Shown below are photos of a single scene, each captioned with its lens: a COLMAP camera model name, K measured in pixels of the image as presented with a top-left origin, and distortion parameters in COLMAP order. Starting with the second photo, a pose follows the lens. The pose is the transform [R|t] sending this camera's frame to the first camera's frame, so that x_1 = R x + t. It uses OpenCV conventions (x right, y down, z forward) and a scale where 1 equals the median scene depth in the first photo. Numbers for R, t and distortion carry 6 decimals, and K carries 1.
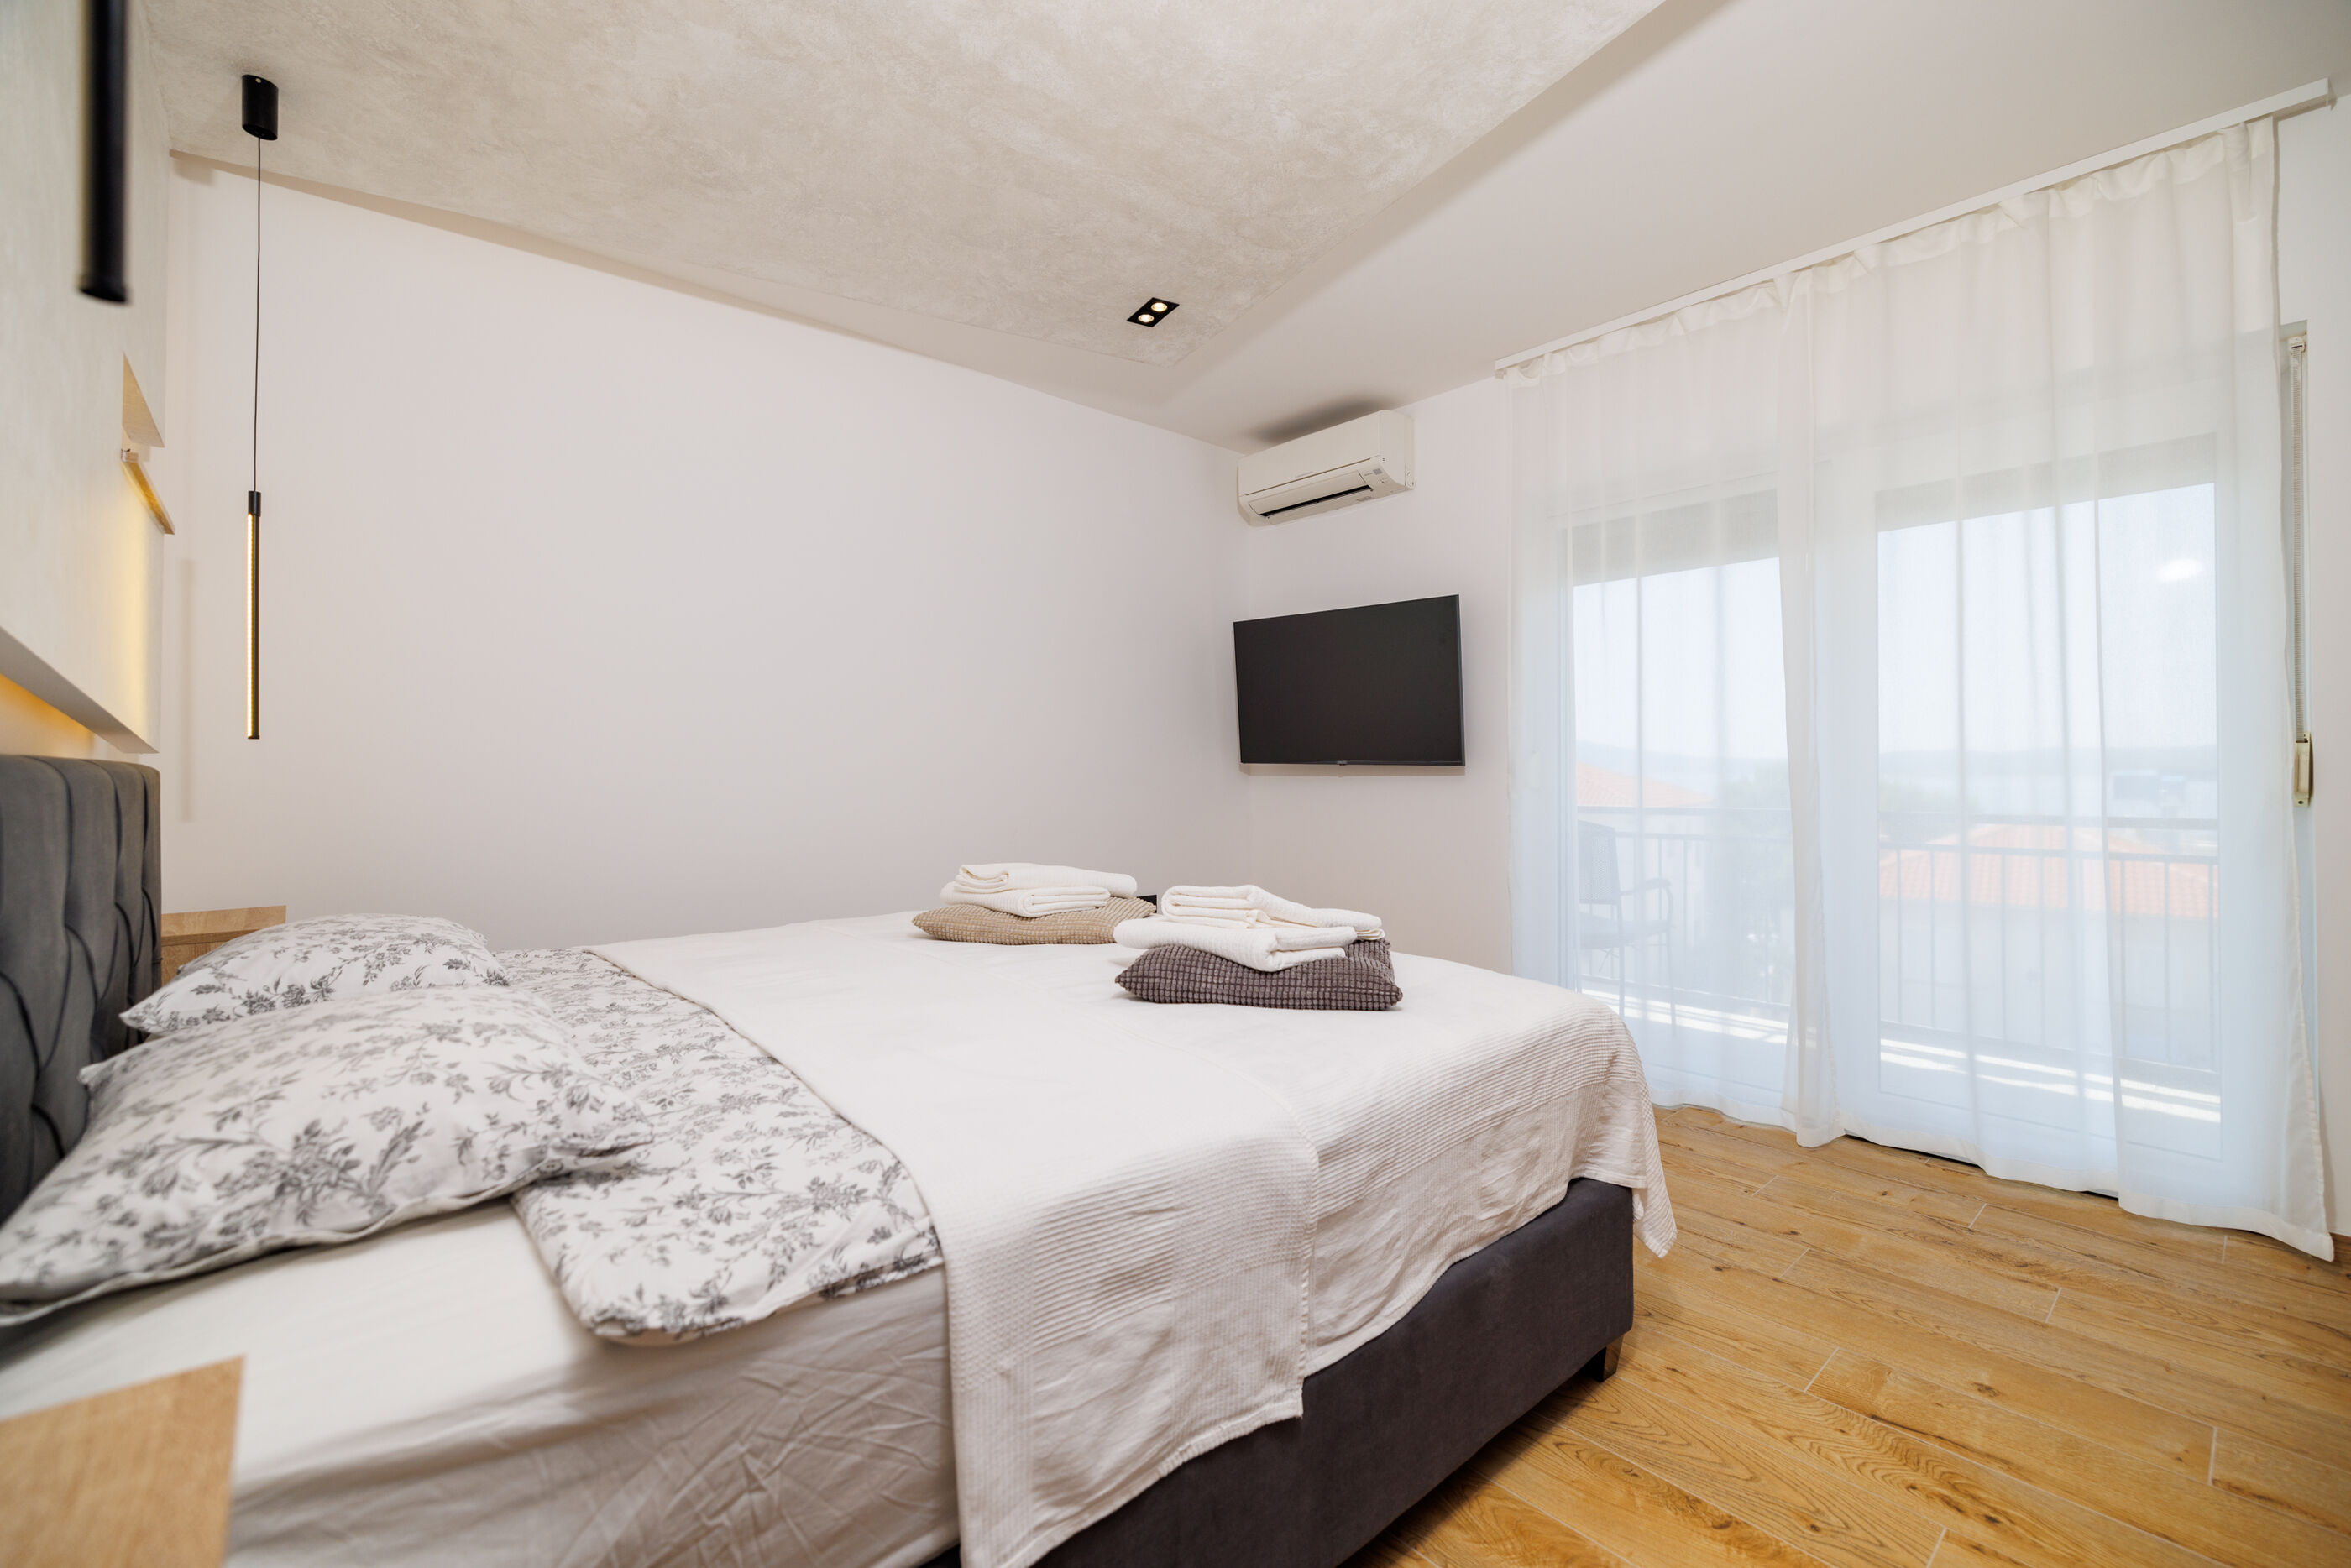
lens RADIAL K [[980.9, 0, 1183.4], [0, 980.9, 771.0], [0, 0, 1]] dist [0.001597, 0.000226]
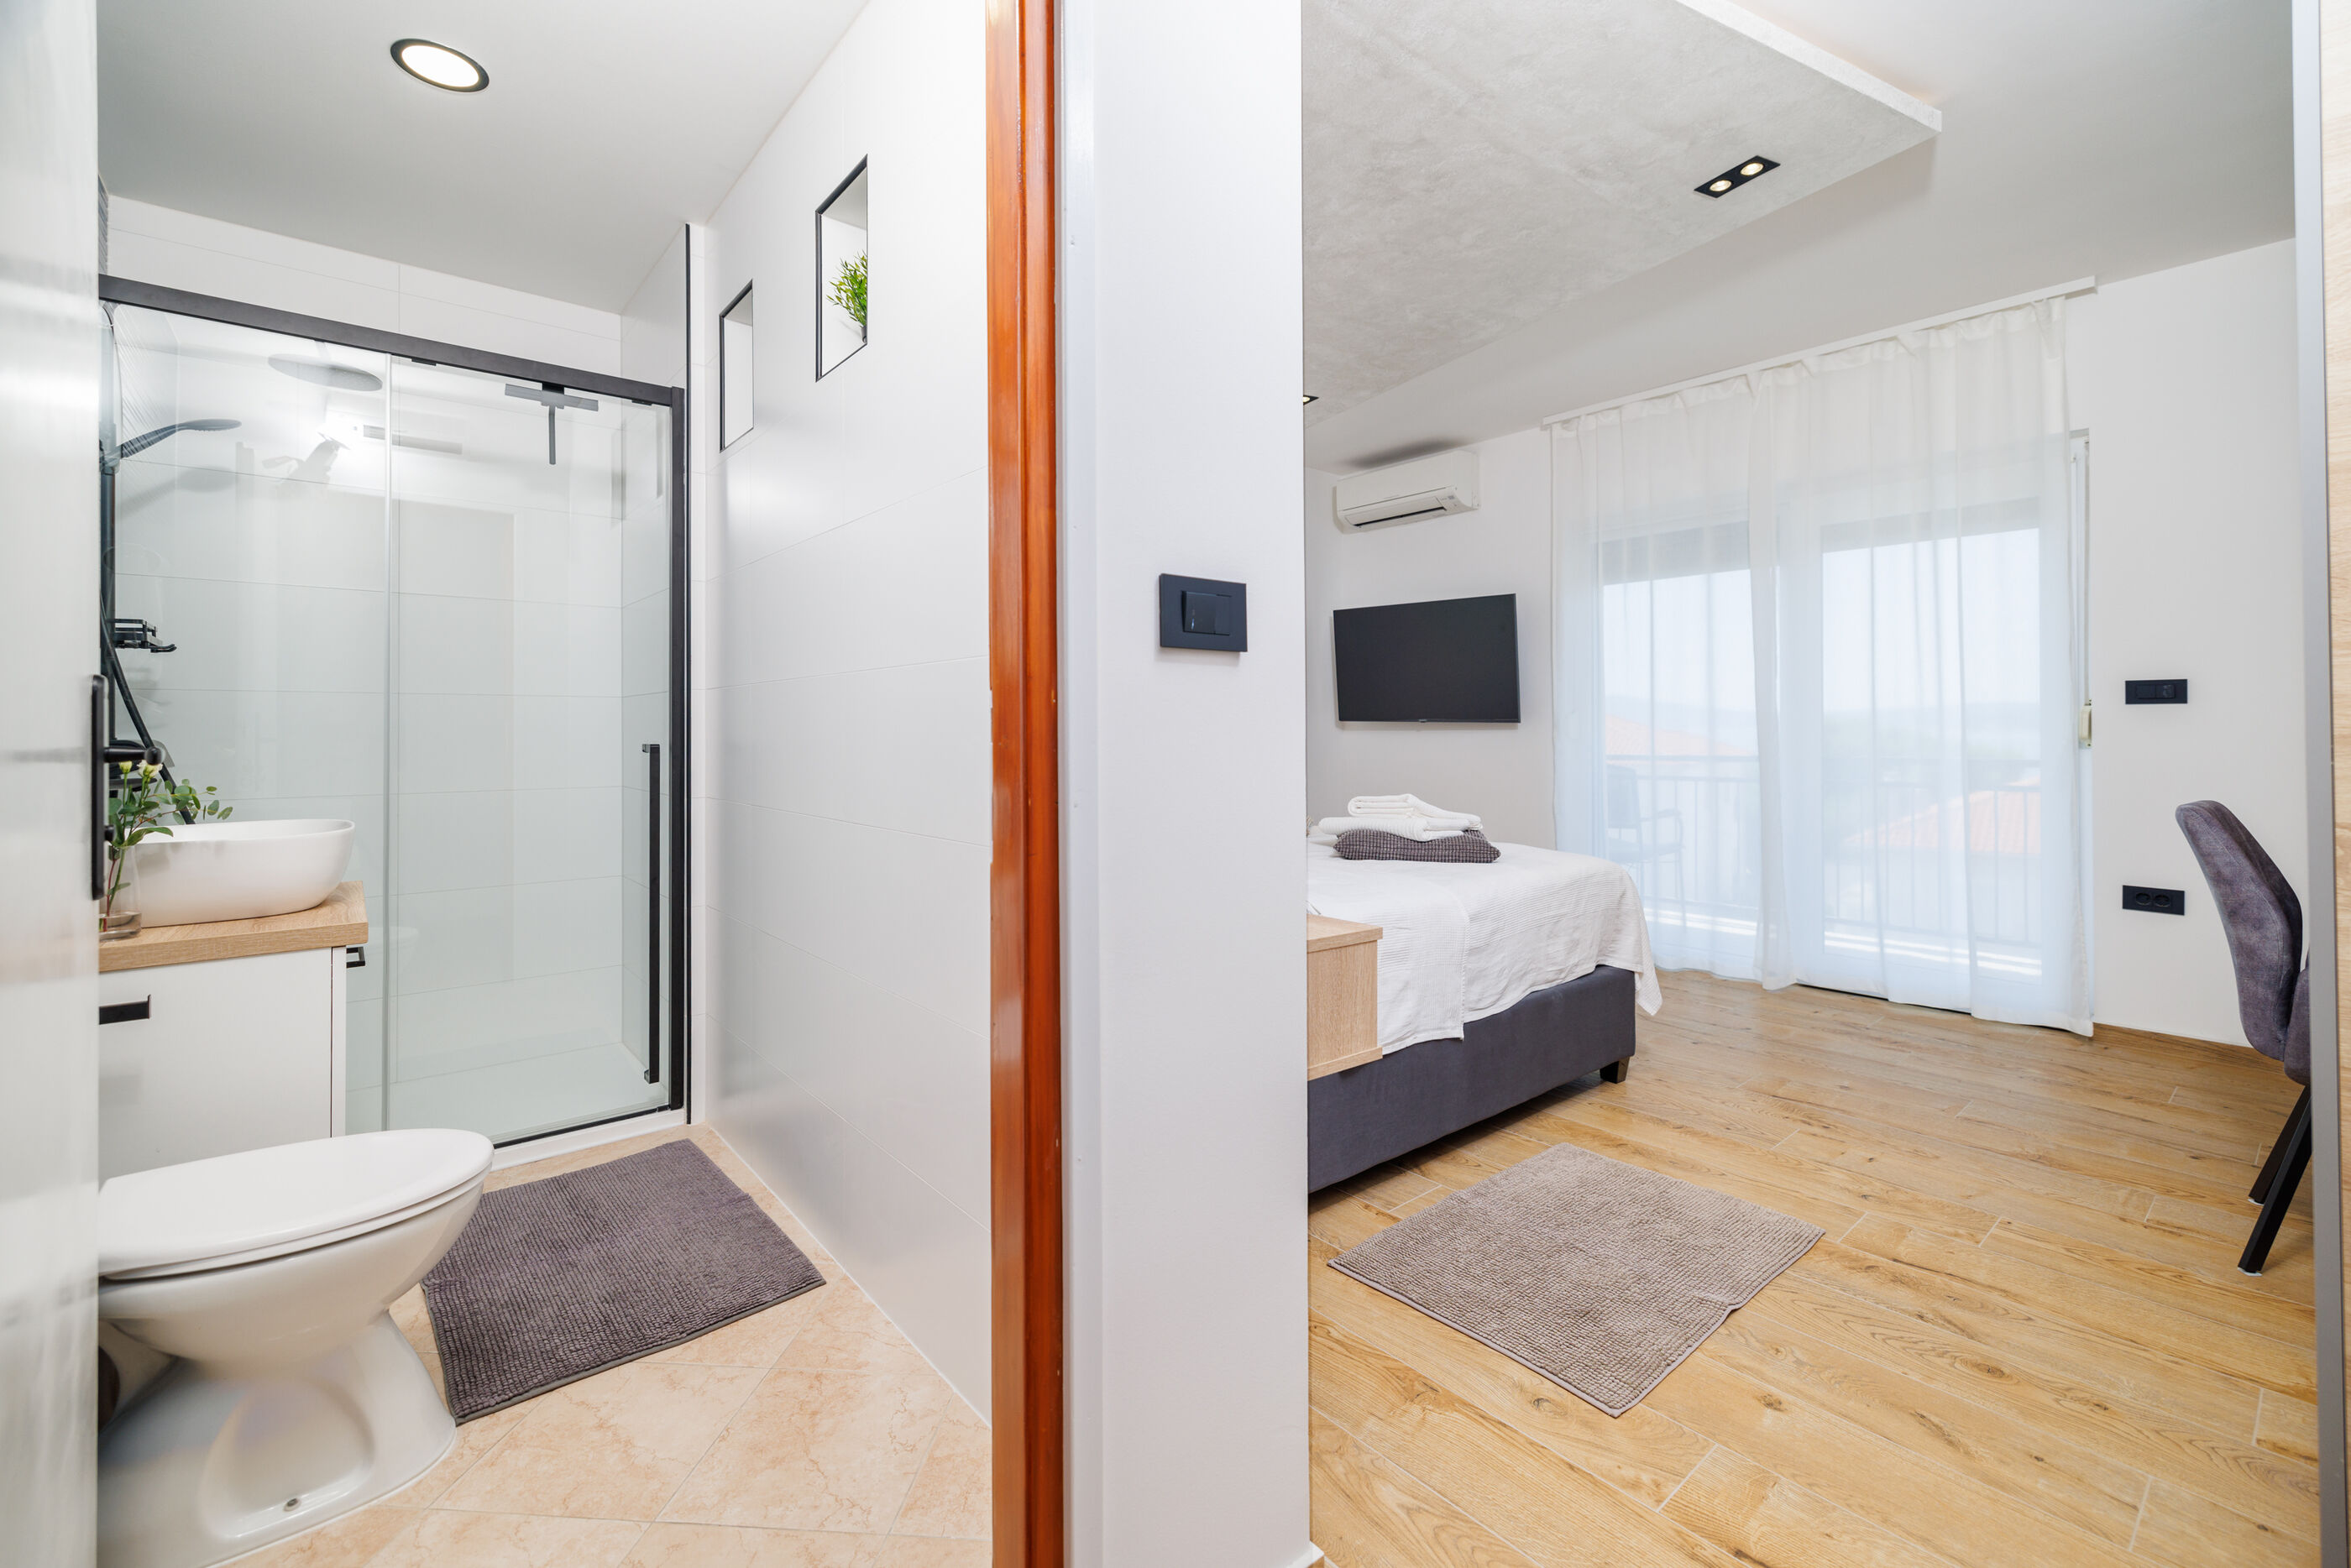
lens RADIAL K [[997.9, 0, 1182.2], [0, 997.9, 731.6], [0, 0, 1]] dist [0.010187, 0.000150]
pose [[0.999643, -0.004576, -0.026313, -0.219412], [0.004700, 0.999978, 0.004640, -0.001759], [0.026292, -0.004762, 0.999643, -0.593215]]
